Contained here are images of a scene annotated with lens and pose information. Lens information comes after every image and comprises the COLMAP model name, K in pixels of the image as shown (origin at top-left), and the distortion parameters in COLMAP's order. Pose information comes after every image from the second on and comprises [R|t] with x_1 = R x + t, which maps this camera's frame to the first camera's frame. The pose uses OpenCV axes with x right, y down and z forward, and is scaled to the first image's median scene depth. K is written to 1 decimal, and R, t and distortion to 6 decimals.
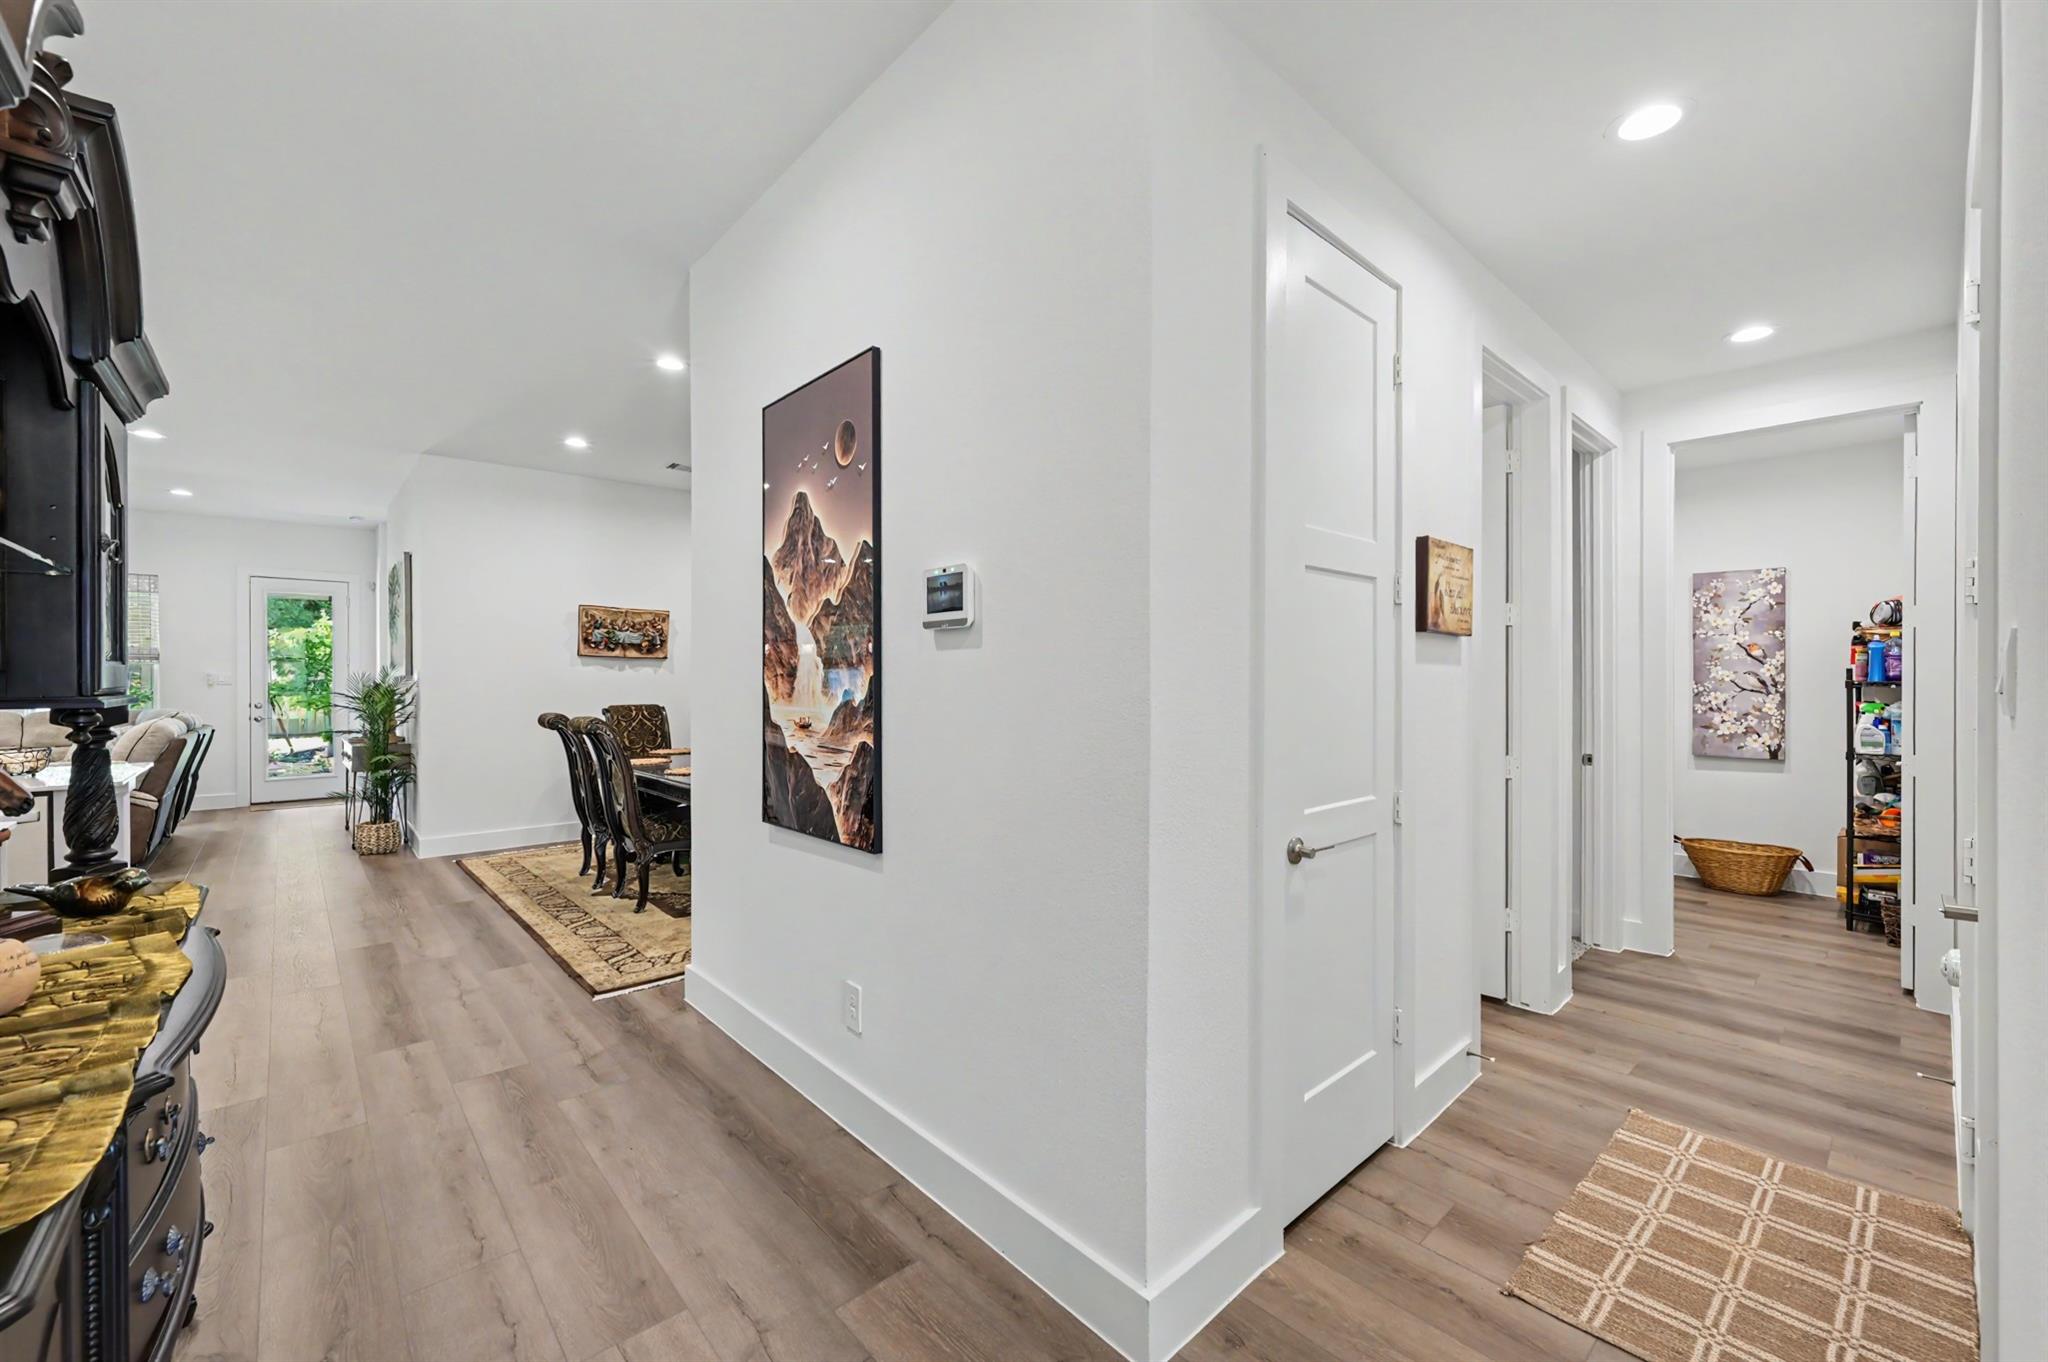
lens RADIAL K [[827.3, 0, 1024.0], [0, 827.3, 681.0], [0, 0, 1]] dist [0.000717, -0.000037]
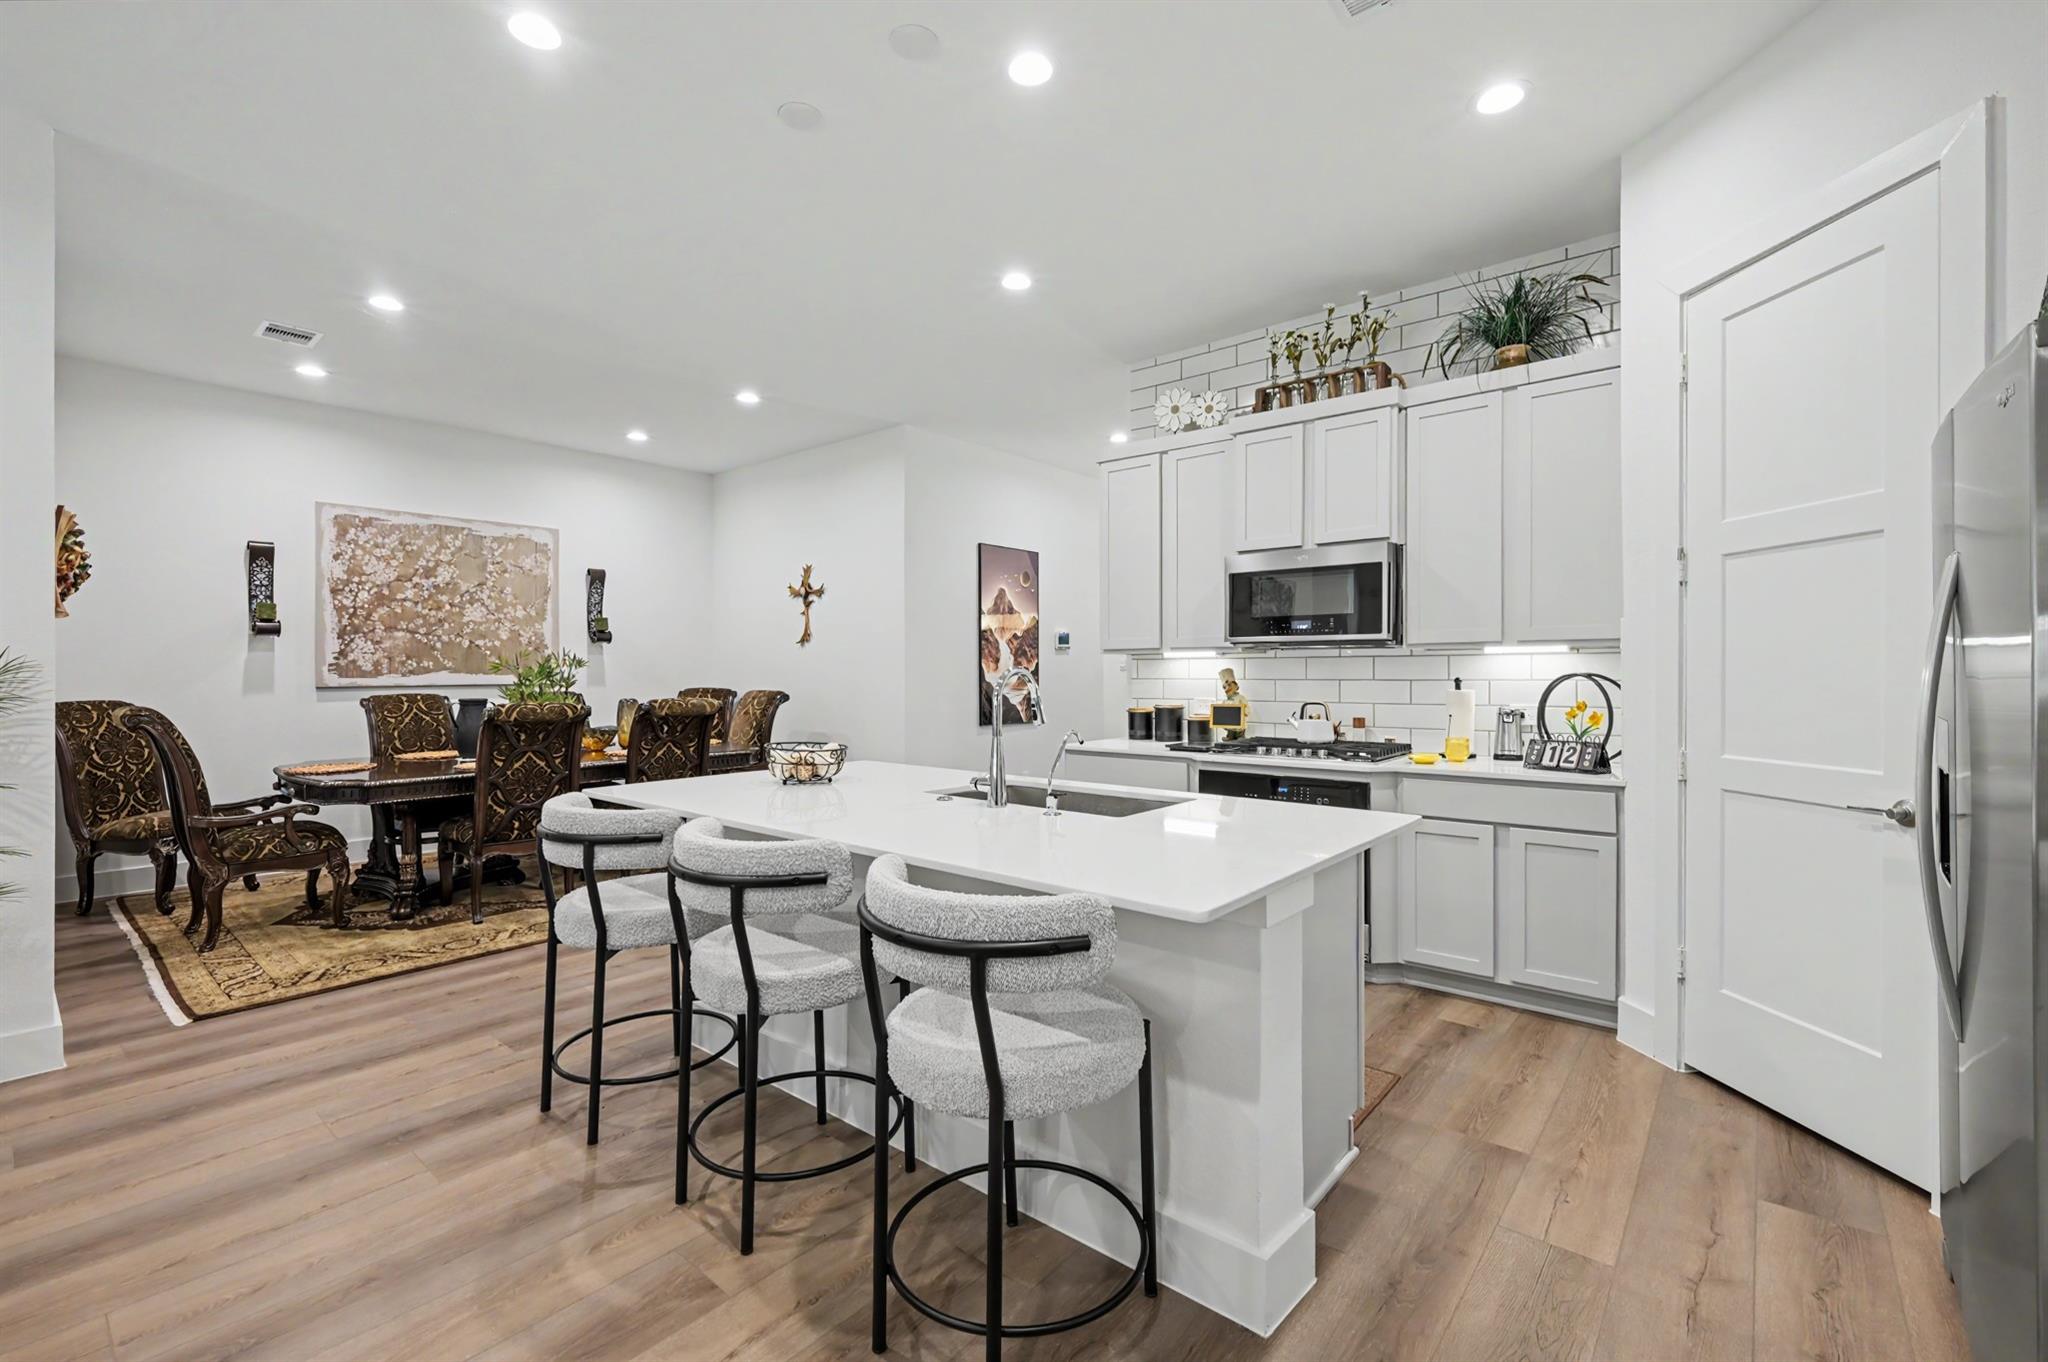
lens RADIAL K [[879.8, 0, 1024.7], [0, 879.8, 677.1], [0, 0, 1]] dist [-0.001500, 0.000196]
pose [[-0.135989, -0.001953, 0.990708, -1.207261], [0.009029, 0.999954, 0.003210, 0.013275], [-0.990669, 0.009382, -0.135965, 0.539228]]
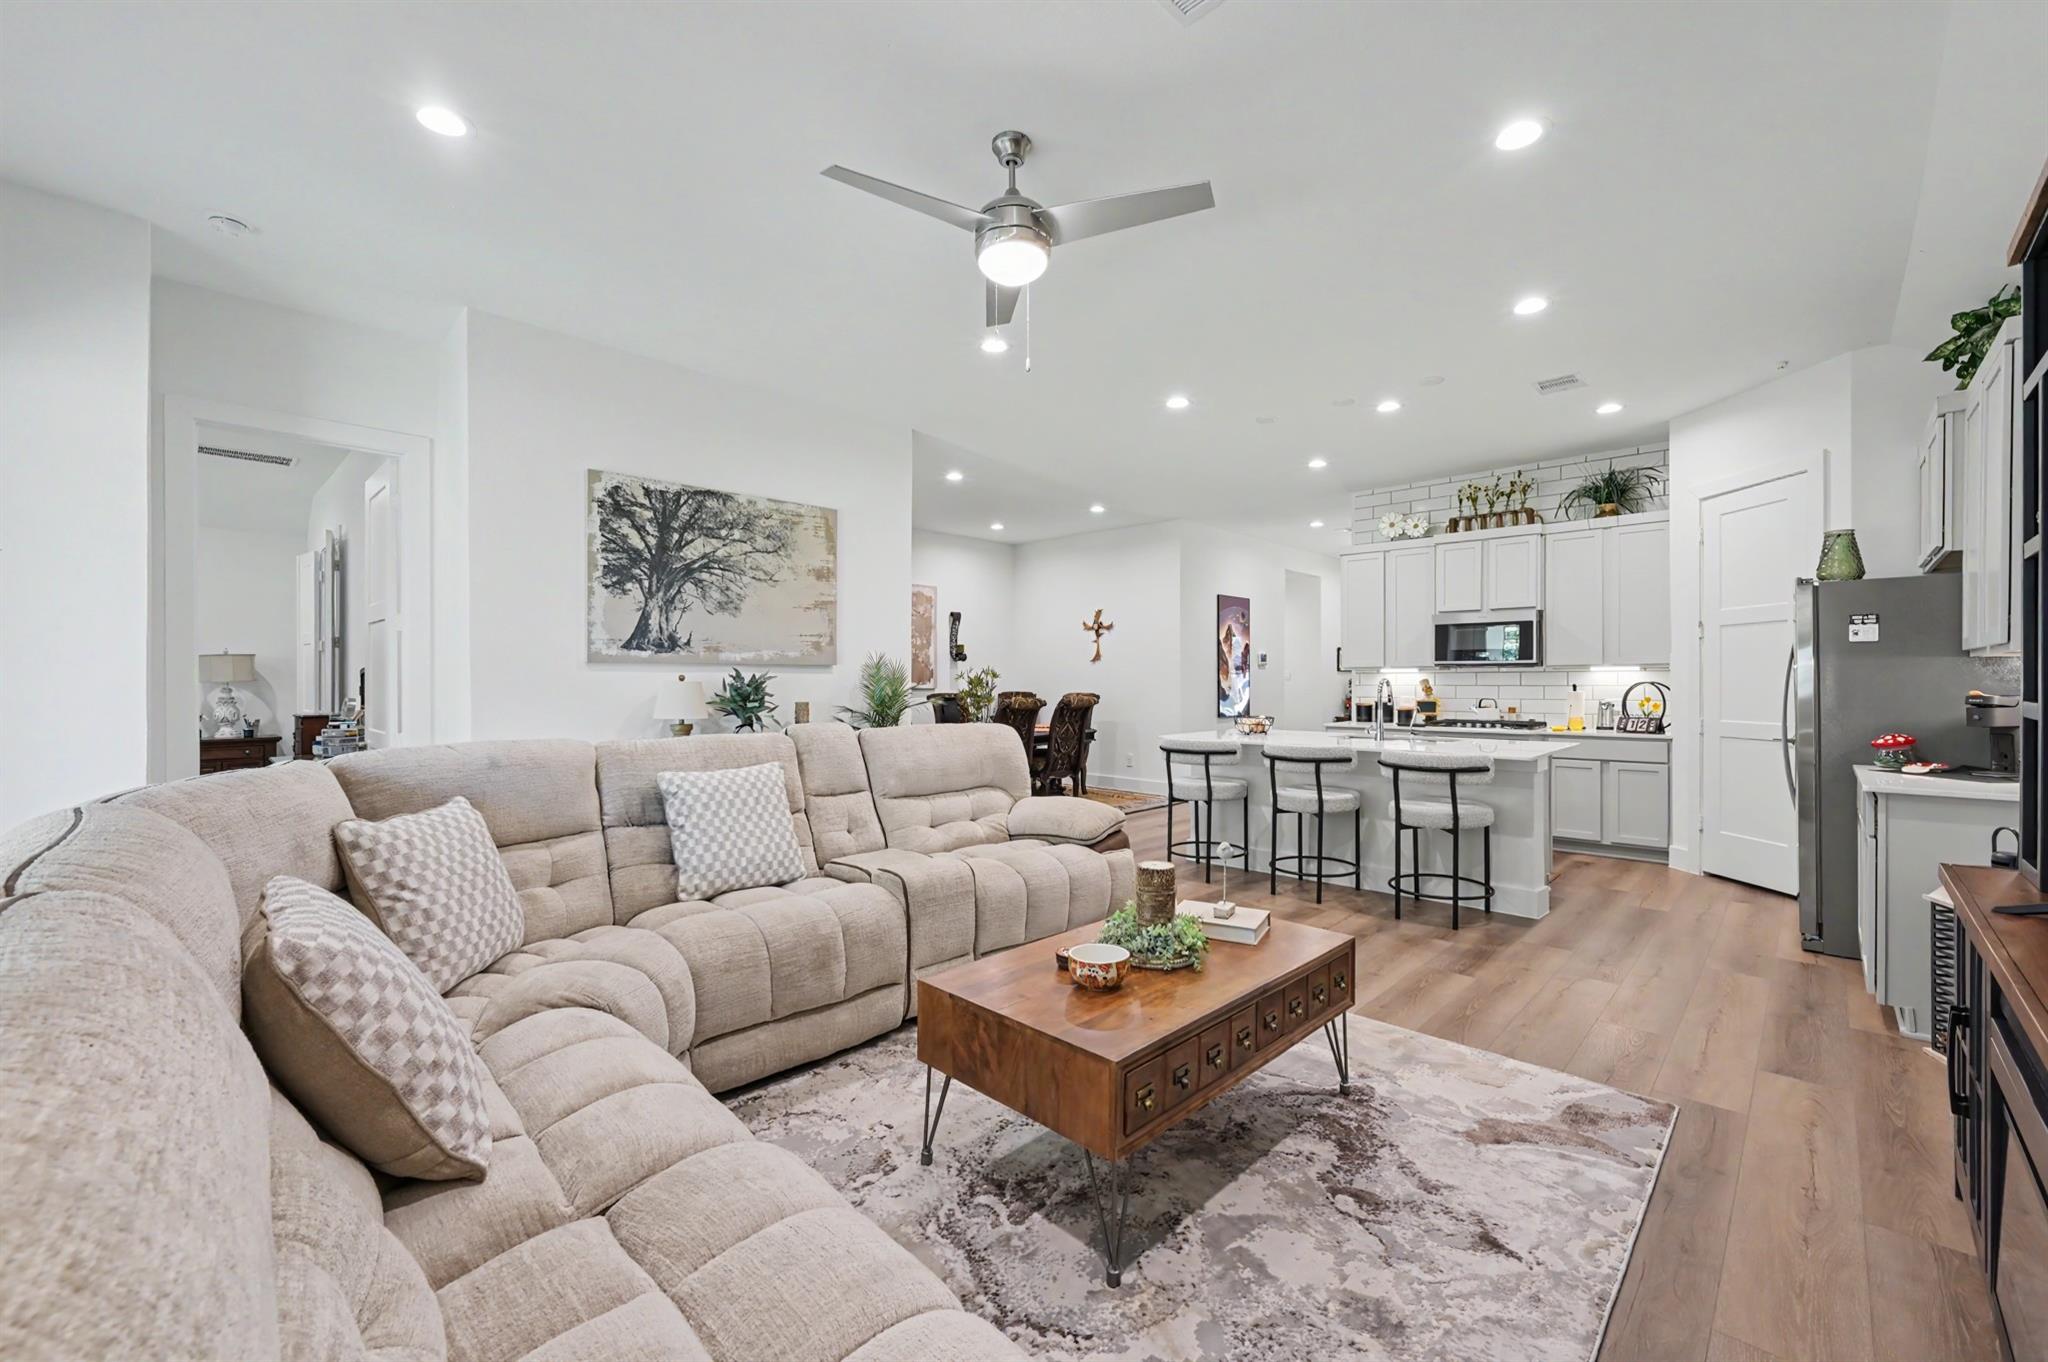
lens RADIAL K [[829.6, 0, 1021.3], [0, 829.6, 680.4], [0, 0, 1]] dist [-0.000169, -0.000109]
pose [[-0.069237, 0.004146, 0.997592, -1.616988], [0.007349, 0.999966, -0.003646, 0.012199], [-0.997573, 0.007079, -0.069265, 0.908862]]
